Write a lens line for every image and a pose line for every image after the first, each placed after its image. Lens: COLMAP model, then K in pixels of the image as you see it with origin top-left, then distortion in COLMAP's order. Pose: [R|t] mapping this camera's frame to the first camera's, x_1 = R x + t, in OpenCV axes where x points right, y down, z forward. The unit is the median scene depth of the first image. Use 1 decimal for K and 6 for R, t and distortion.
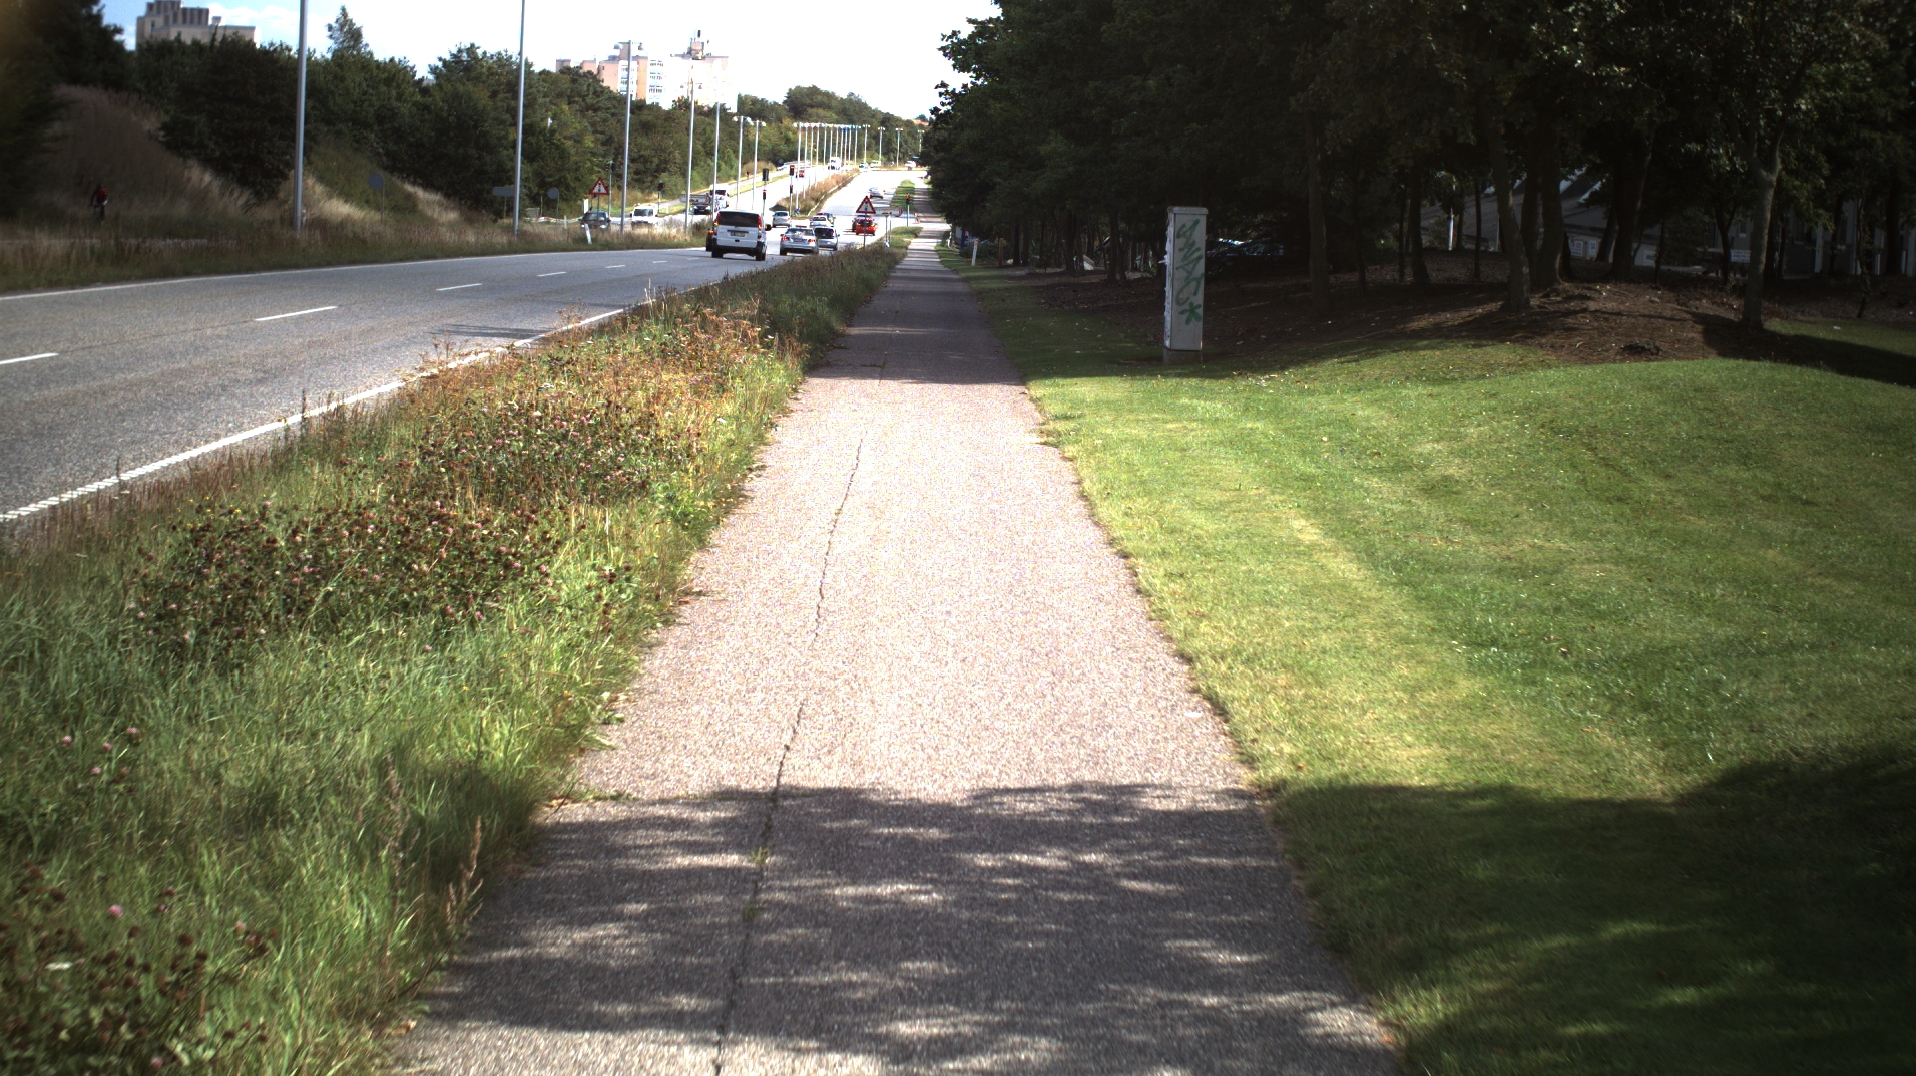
lens RADIAL K [[3389.8, 0, 958.0], [0, 3389.8, 538.0], [0, 0, 1]] dist [-0.345291, 0.551202]
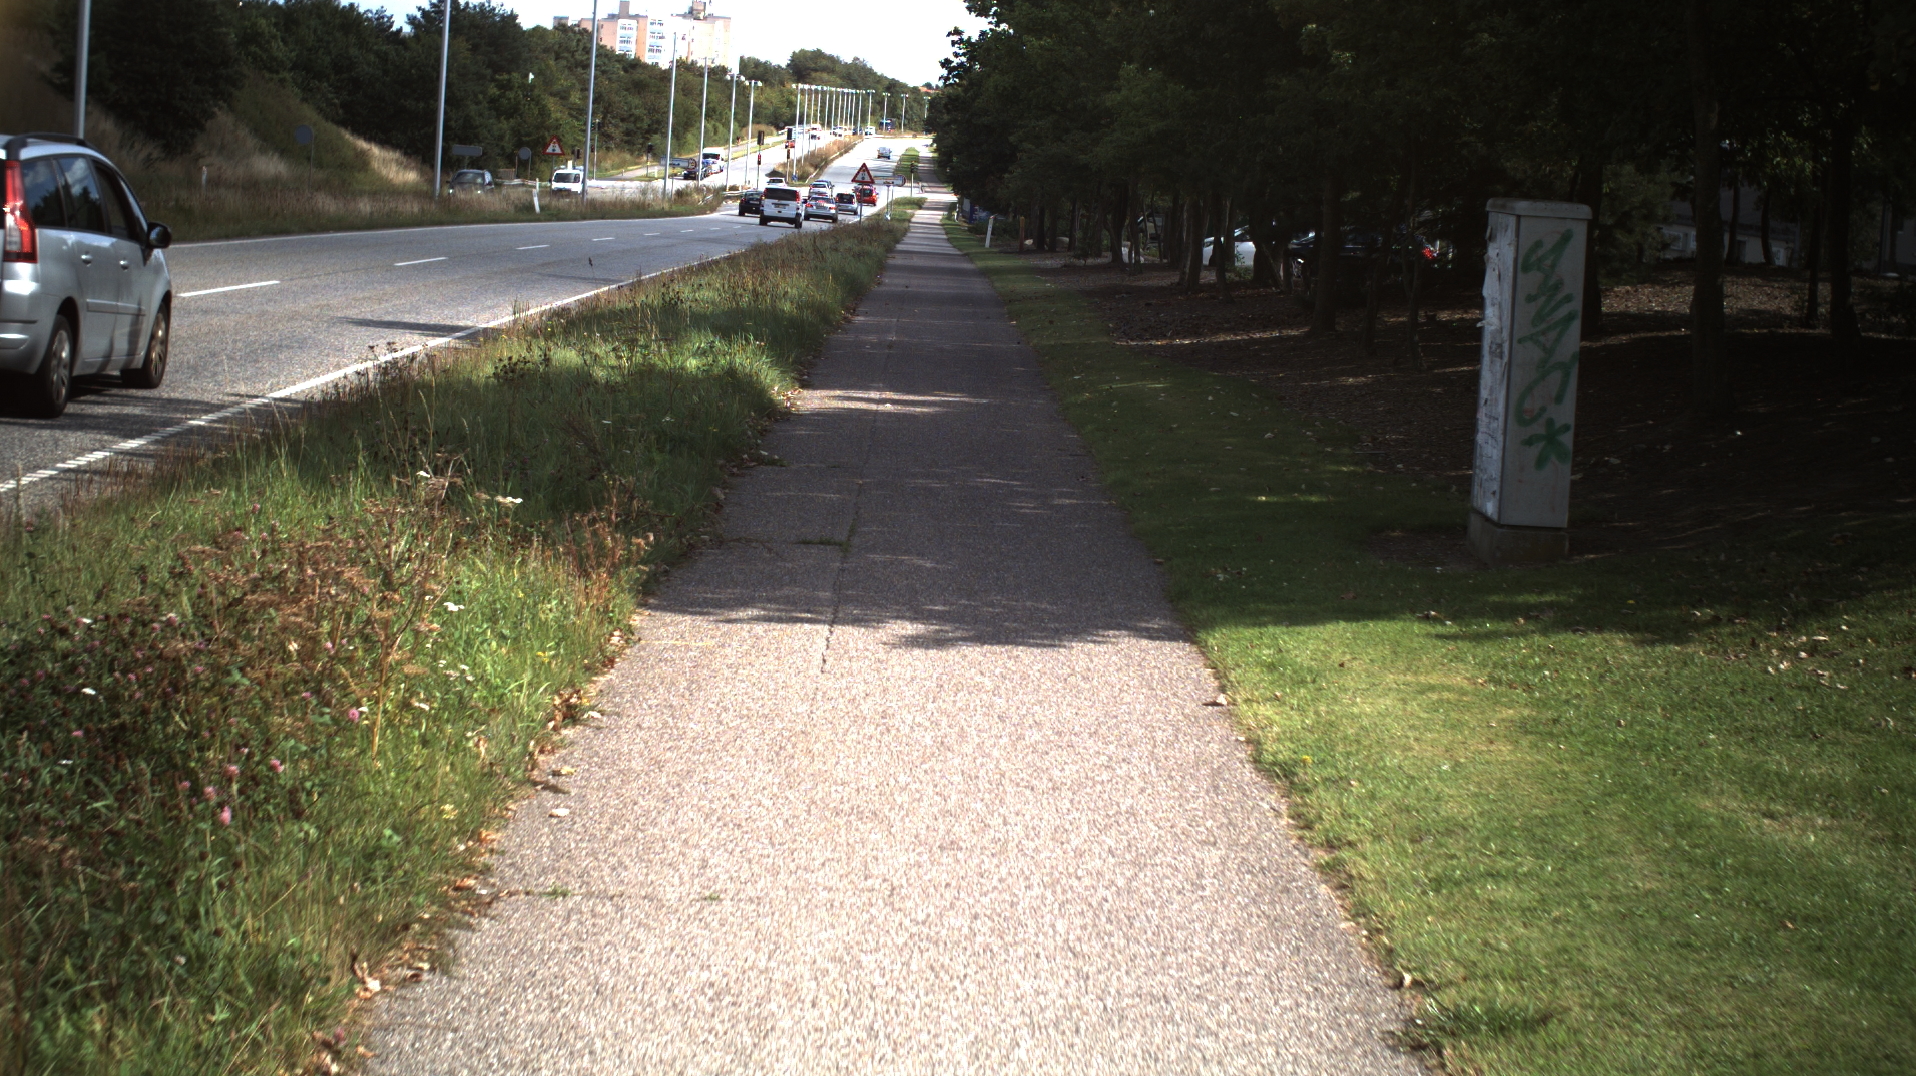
lens RADIAL K [[3389.8, 0, 958.0], [0, 3389.8, 538.0], [0, 0, 1]] dist [-0.345291, 0.551202]
pose [[0.999787, 0.020599, 0.000987, -0.001188], [-0.020607, 0.999747, 0.009066, -0.008217], [-0.000800, -0.009085, 0.999958, 0.081795]]
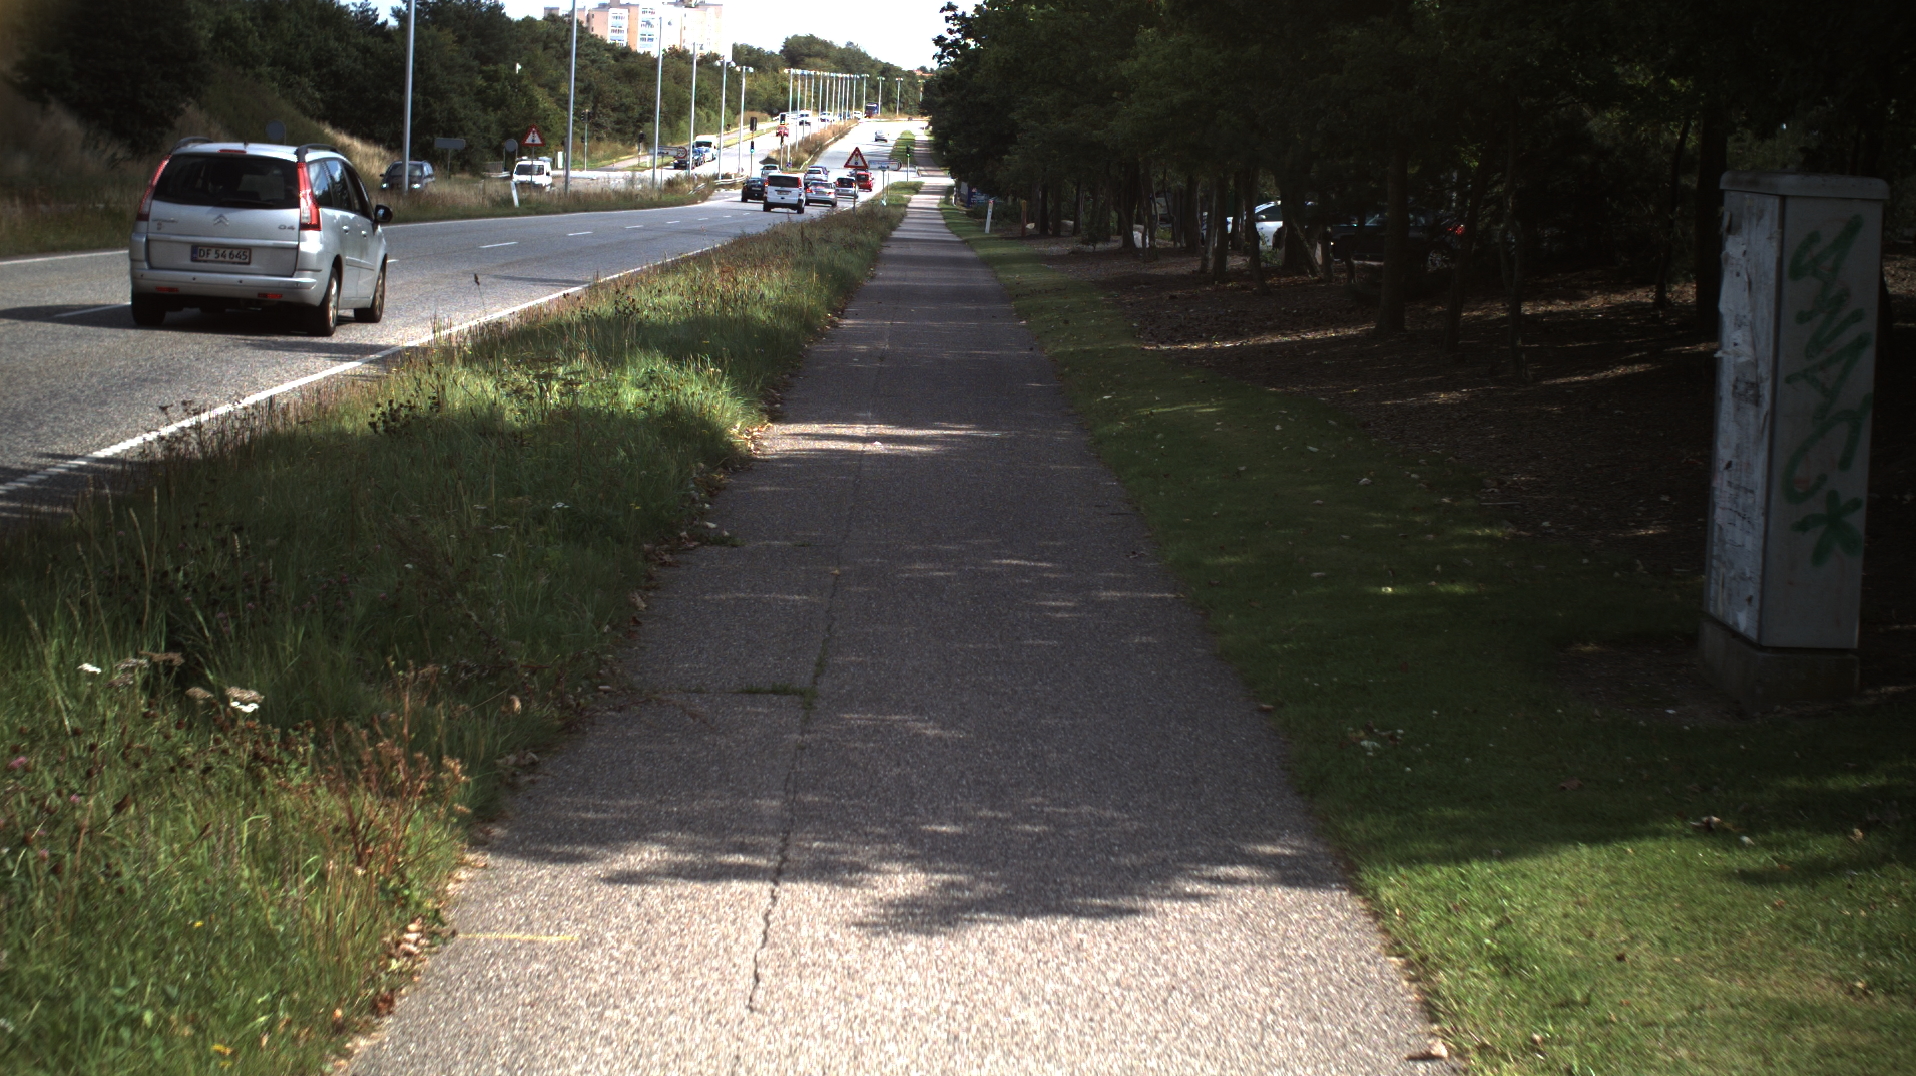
lens RADIAL K [[3389.8, 0, 958.0], [0, 3389.8, 538.0], [0, 0, 1]] dist [-0.345291, 0.551202]
pose [[1.000000, -0.000556, -0.000266, -0.001303], [0.000560, 0.999901, 0.014050, -0.010150], [0.000259, -0.014050, 0.999901, 0.102279]]
